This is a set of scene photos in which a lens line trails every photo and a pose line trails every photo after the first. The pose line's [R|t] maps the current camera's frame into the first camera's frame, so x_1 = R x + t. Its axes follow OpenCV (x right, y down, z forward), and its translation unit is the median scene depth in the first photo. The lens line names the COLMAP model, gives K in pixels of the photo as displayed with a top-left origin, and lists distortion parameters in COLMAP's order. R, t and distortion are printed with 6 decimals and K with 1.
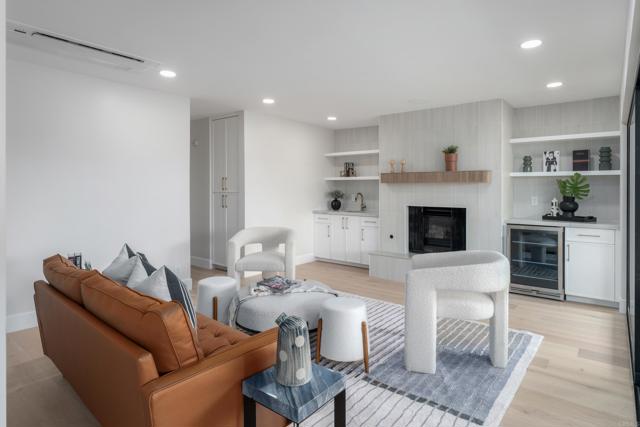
lens RADIAL K [[355.9, 0, 355.2], [0, 355.9, 191.0], [0, 0, 1]] dist [-0.000997, -0.000097]
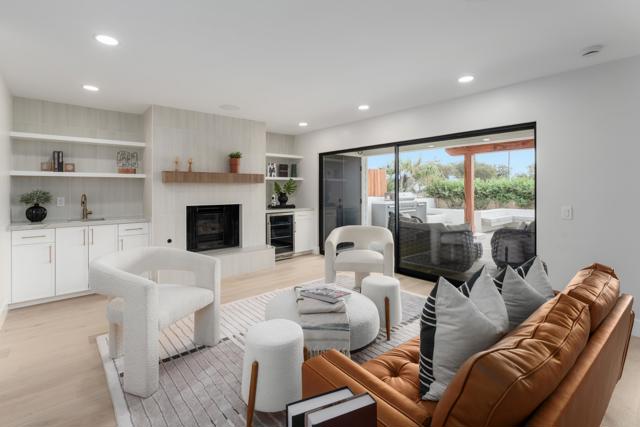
lens RADIAL K [[306.5, 0, 319.4], [0, 306.5, 187.4], [0, 0, 1]] dist [-0.000222, -0.000046]
pose [[0.220788, 0.000508, 0.975322, -0.599457], [0.009119, 0.999955, -0.002585, -0.003995], [-0.975279, 0.009465, 0.220773, 0.458751]]
